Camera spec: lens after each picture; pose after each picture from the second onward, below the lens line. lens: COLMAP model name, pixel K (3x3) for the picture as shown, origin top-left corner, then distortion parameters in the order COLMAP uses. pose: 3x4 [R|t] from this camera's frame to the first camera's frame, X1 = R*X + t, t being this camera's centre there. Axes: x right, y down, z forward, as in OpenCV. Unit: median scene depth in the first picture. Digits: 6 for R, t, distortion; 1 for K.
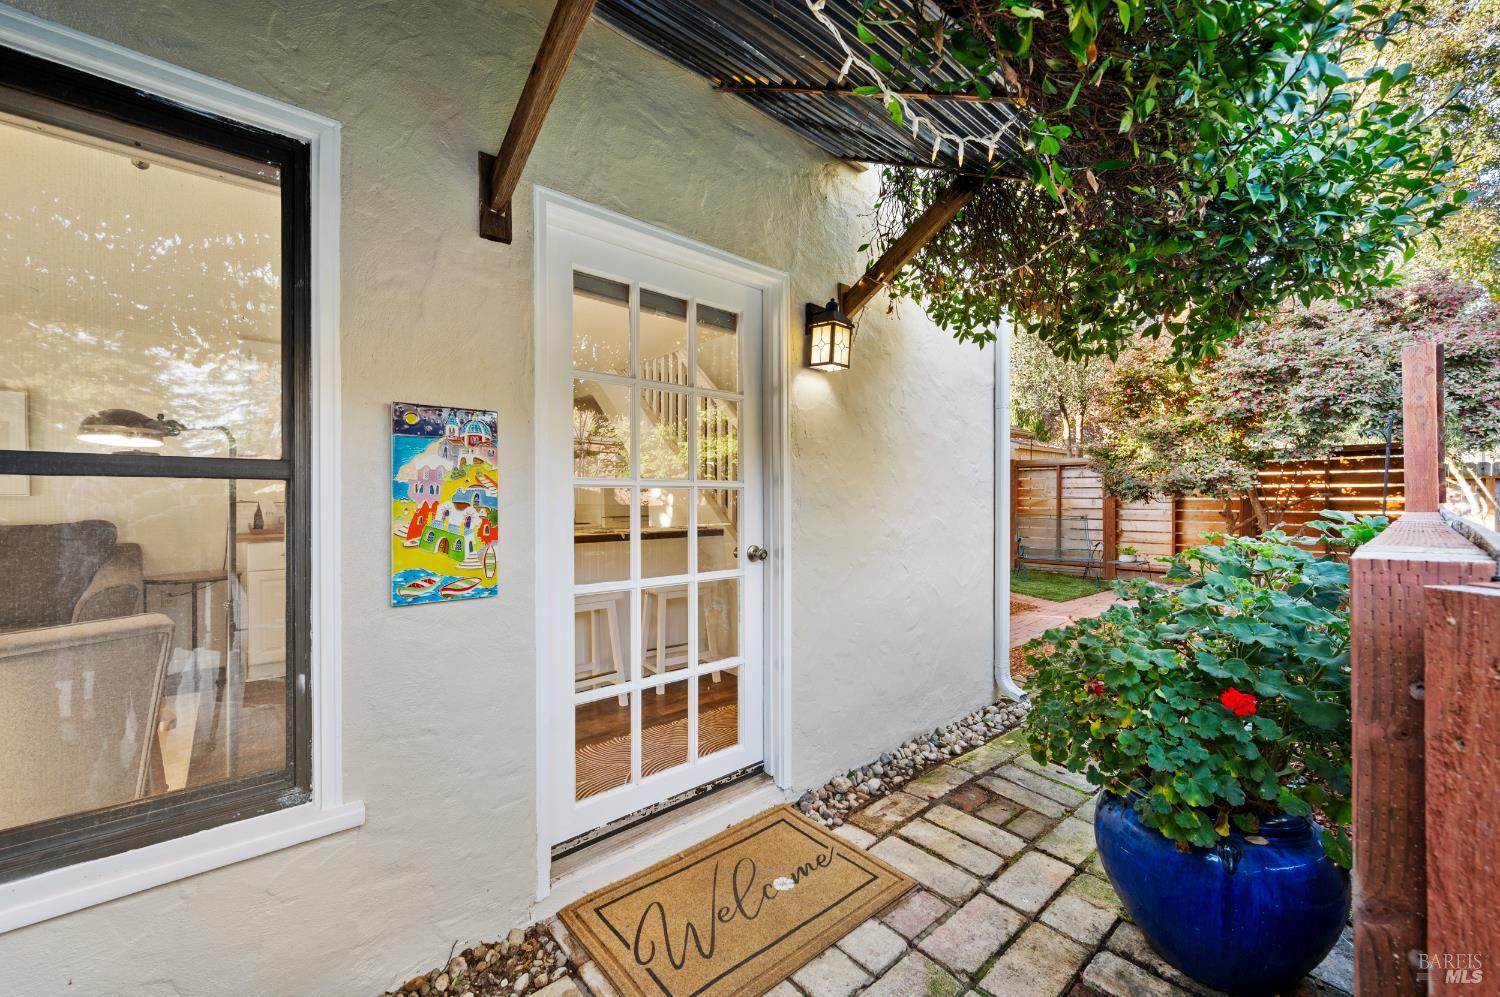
lens RADIAL K [[601.1, 0, 753.3], [0, 601.1, 503.4], [0, 0, 1]] dist [0.000102, 0.000722]
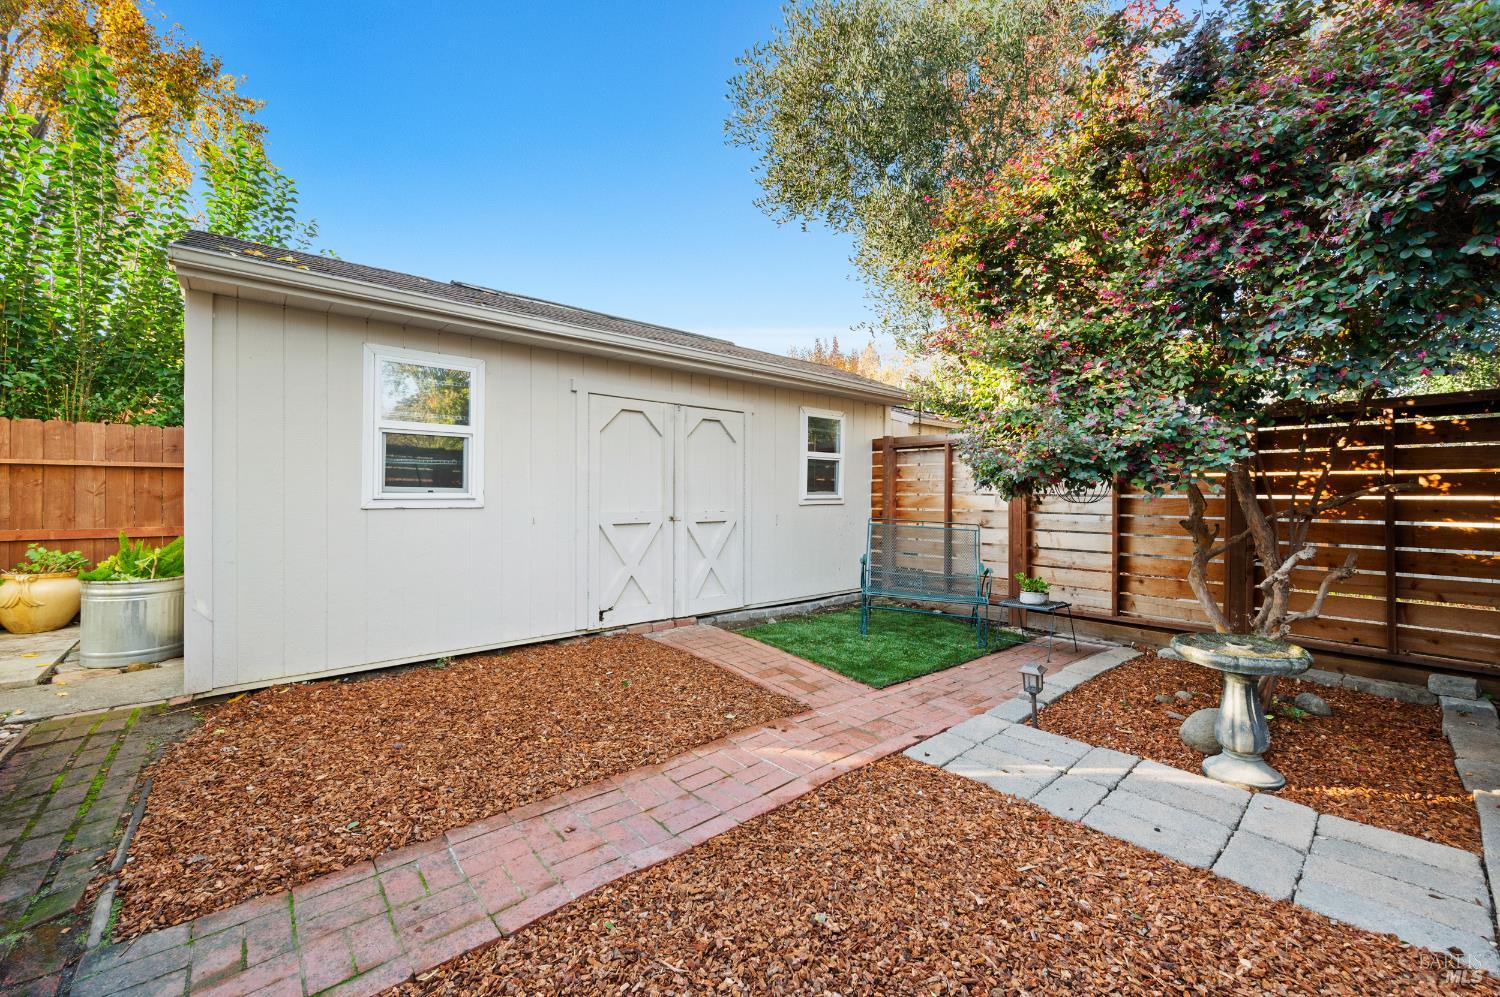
lens RADIAL K [[601.1, 0, 746.5], [0, 601.1, 493.7], [0, 0, 1]] dist [0.000102, 0.000722]
pose [[0.999807, 0.009703, -0.017076, 0.403387], [-0.009915, 0.999874, -0.012372, 0.001151], [0.016954, 0.012539, 0.999778, 0.468004]]
